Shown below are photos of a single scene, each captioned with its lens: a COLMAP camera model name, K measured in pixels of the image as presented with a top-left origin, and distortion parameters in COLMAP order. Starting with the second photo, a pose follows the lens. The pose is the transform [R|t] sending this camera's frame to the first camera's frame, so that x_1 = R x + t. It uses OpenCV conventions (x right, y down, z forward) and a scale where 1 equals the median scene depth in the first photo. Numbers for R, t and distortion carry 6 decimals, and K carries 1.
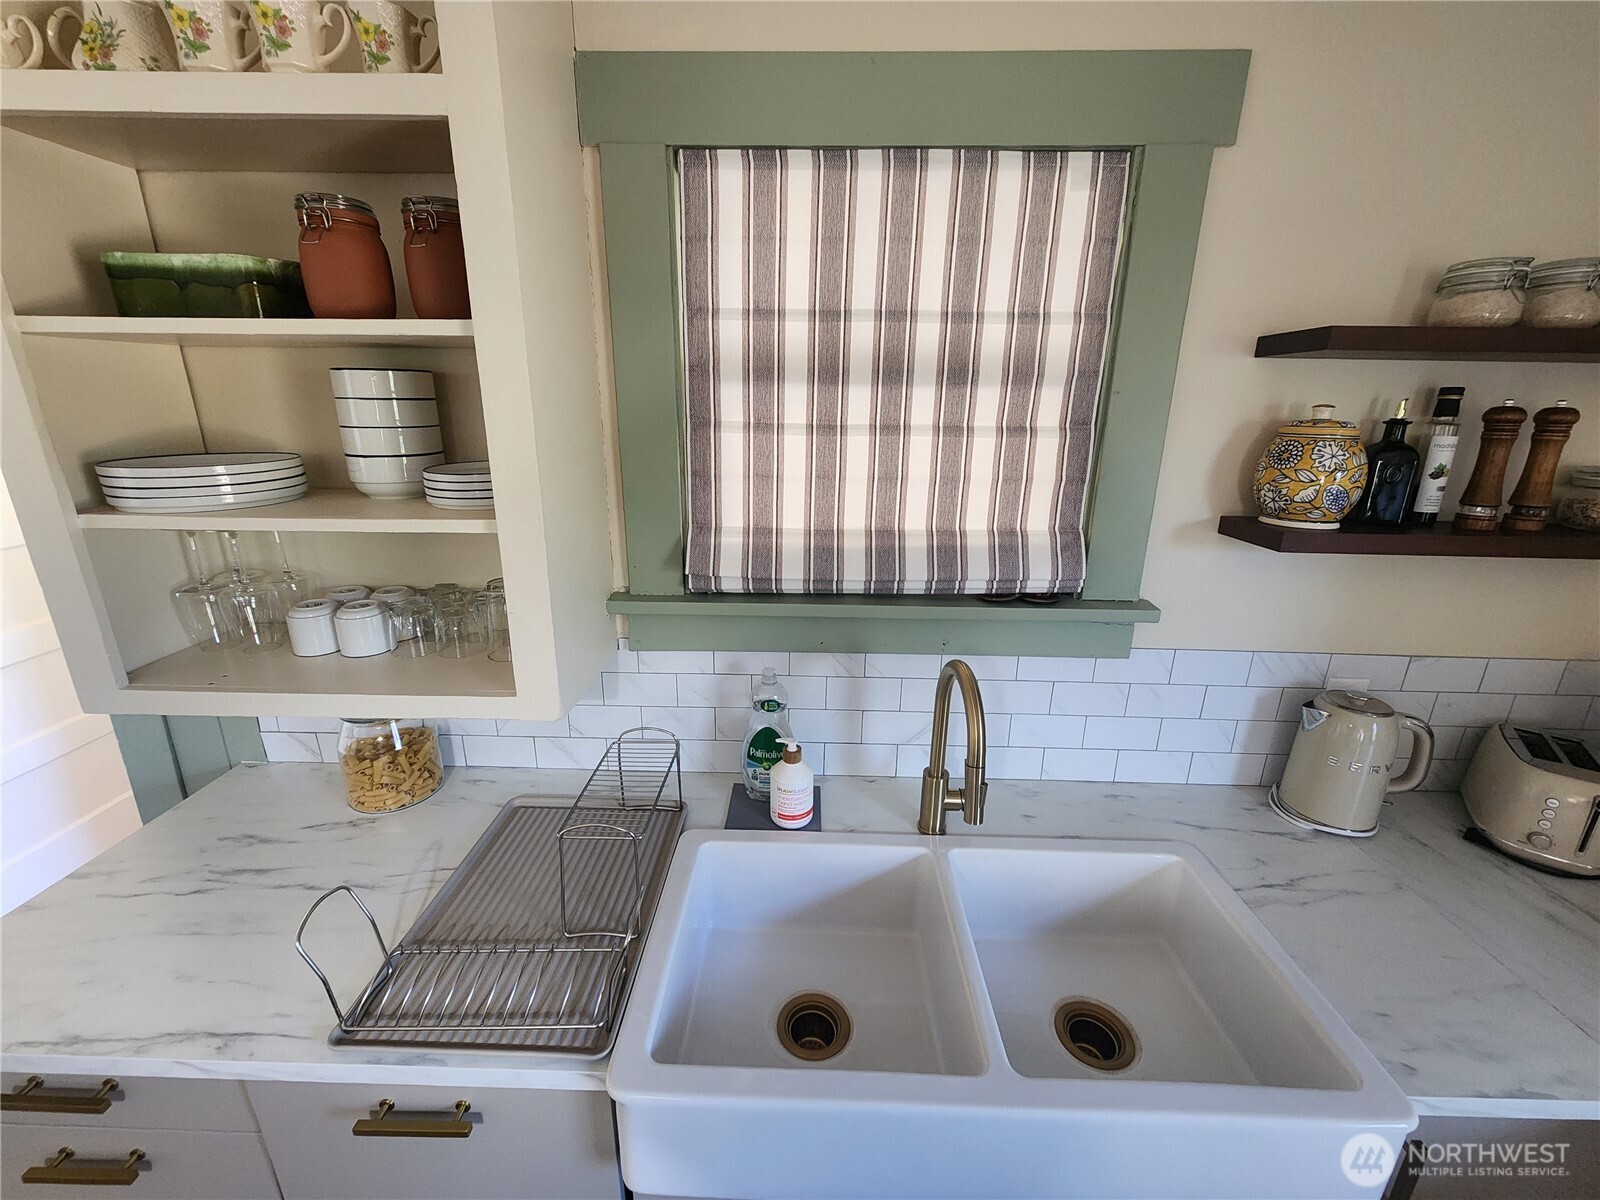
lens RADIAL K [[653.3, 0, 801.1], [0, 653.3, 593.3], [0, 0, 1]] dist [0.001123, 0.000414]
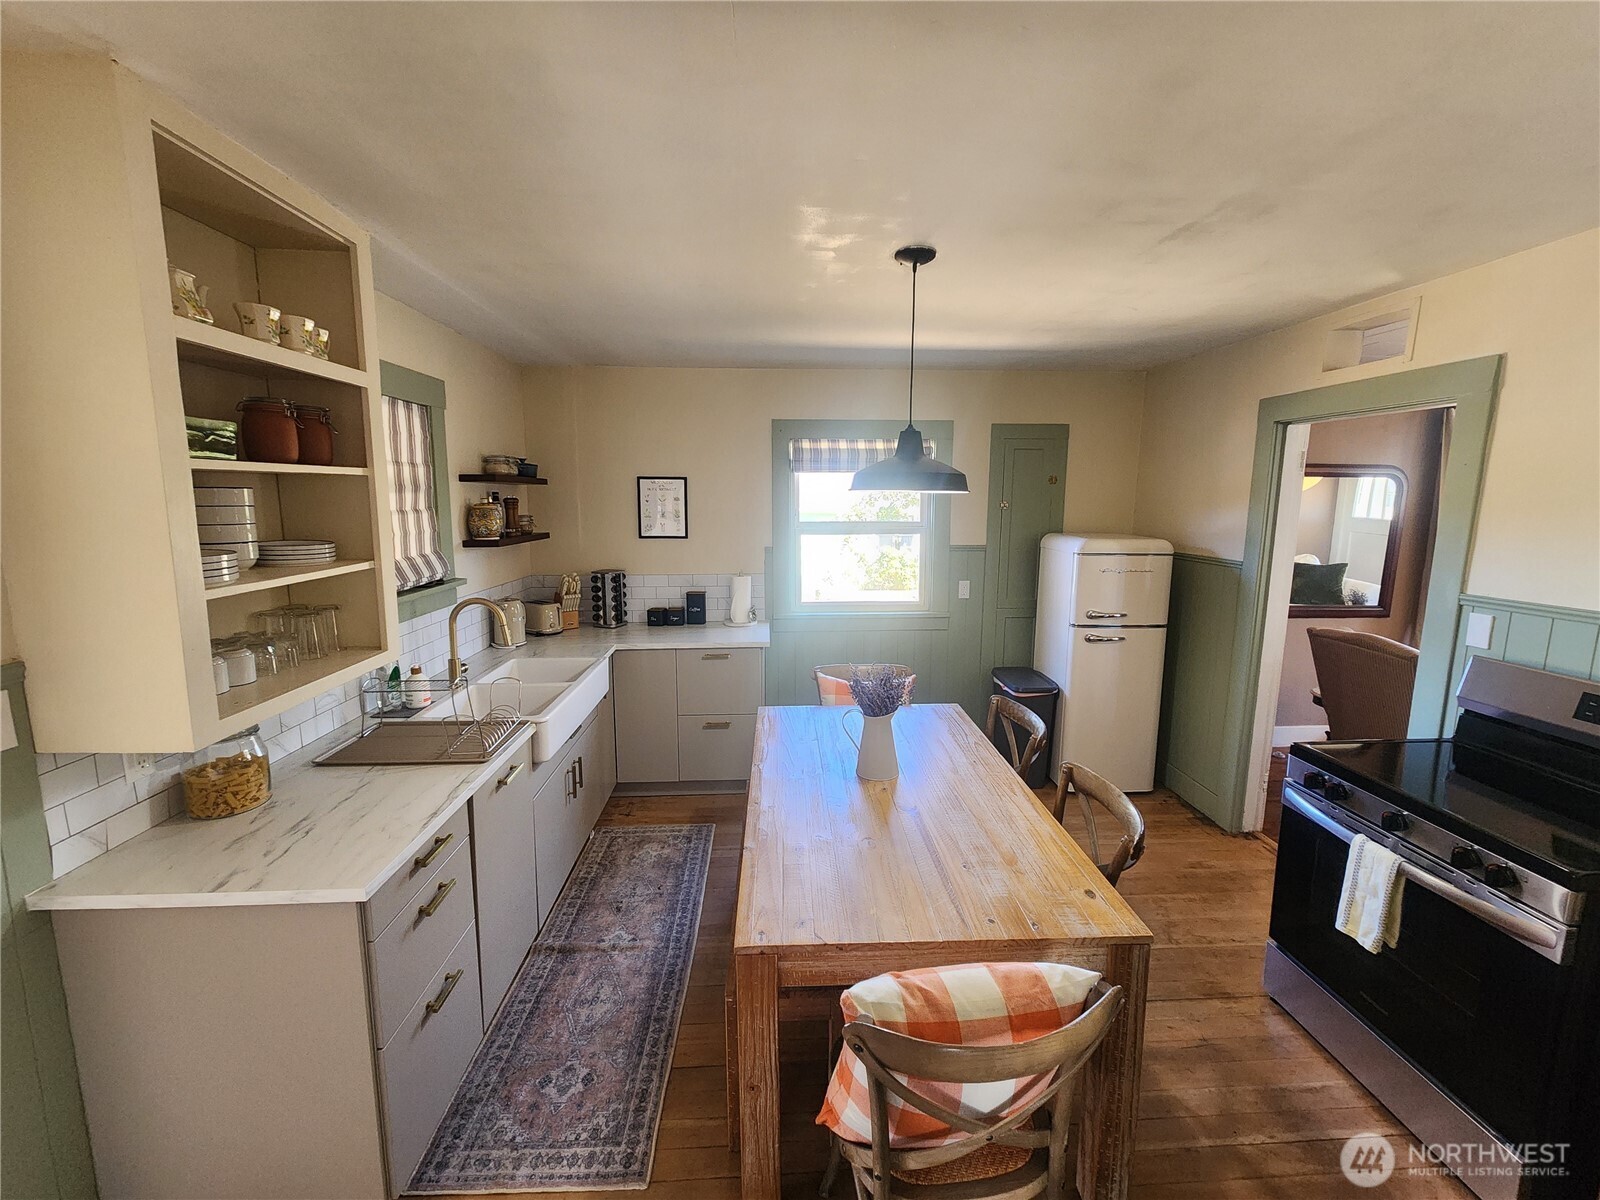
lens RADIAL K [[653.3, 0, 806.7], [0, 653.3, 595.3], [0, 0, 1]] dist [0.001123, 0.000414]
pose [[-0.070087, -0.168213, 0.983256, -2.100480], [0.271182, 0.945346, 0.181057, -0.014974], [-0.959973, 0.279331, -0.020640, -0.190003]]
